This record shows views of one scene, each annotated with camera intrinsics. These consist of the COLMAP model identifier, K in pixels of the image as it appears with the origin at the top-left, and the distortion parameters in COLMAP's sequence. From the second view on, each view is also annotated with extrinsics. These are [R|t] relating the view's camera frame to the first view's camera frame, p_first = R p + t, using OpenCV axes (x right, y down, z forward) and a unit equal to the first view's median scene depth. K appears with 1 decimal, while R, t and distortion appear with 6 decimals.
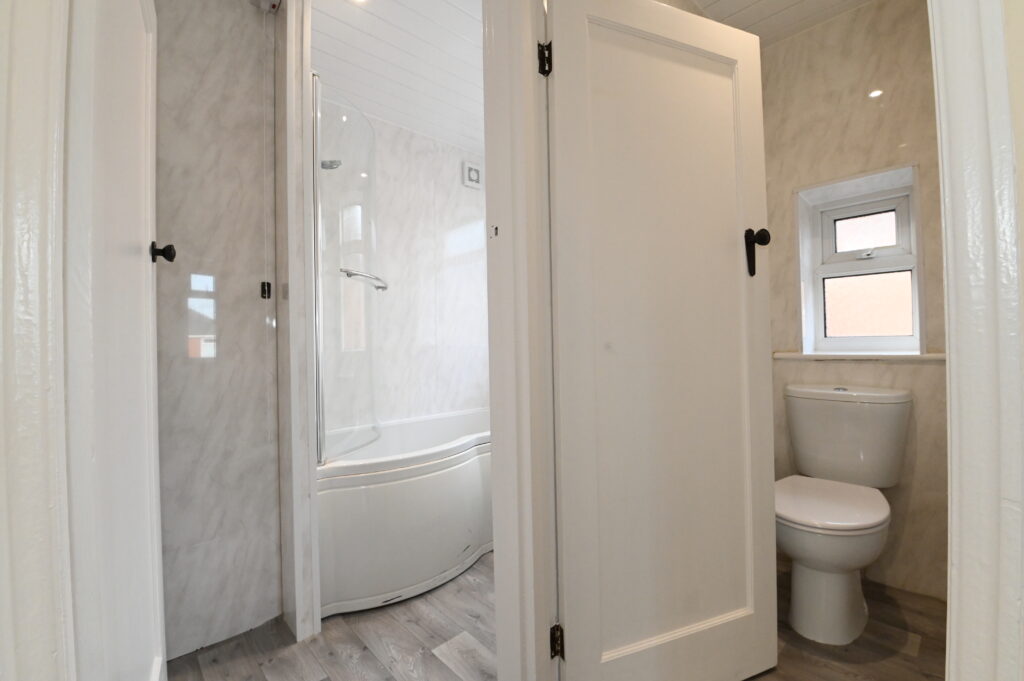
lens RADIAL K [[438.8, 0, 512.0], [0, 438.8, 340.5], [0, 0, 1]] dist [-0.000313, -0.014850]
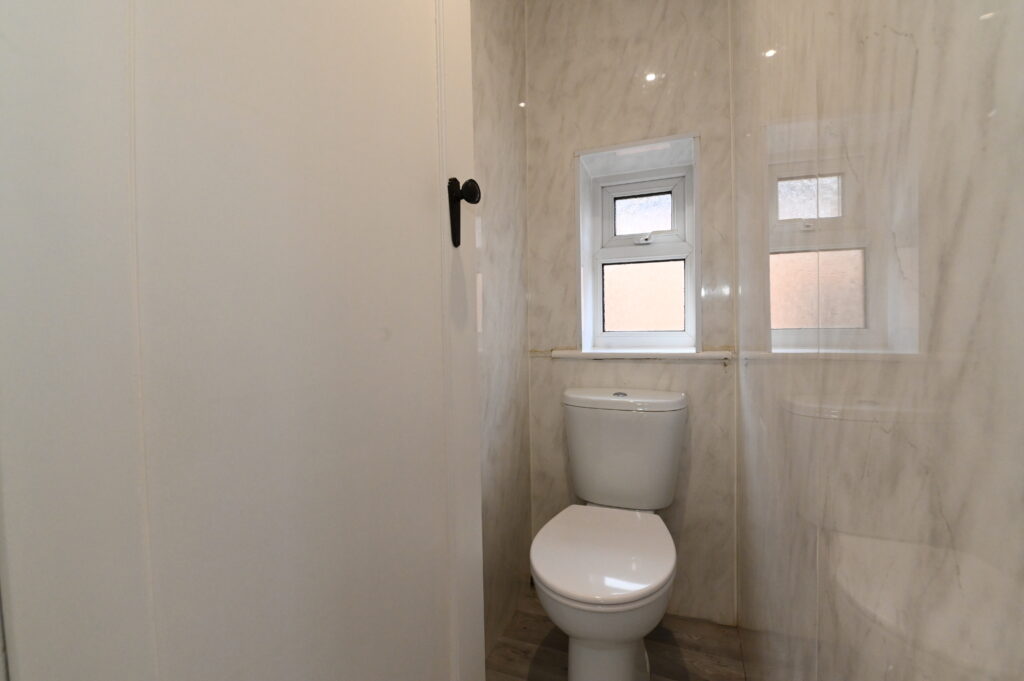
lens RADIAL K [[438.8, 0, 512.0], [0, 438.8, 340.5], [0, 0, 1]] dist [-0.000313, -0.014850]
pose [[0.906179, -0.000270, 0.422894, 0.193369], [-0.008309, 0.999795, 0.018442, -0.005484], [-0.422812, -0.020226, 0.905992, 0.303340]]
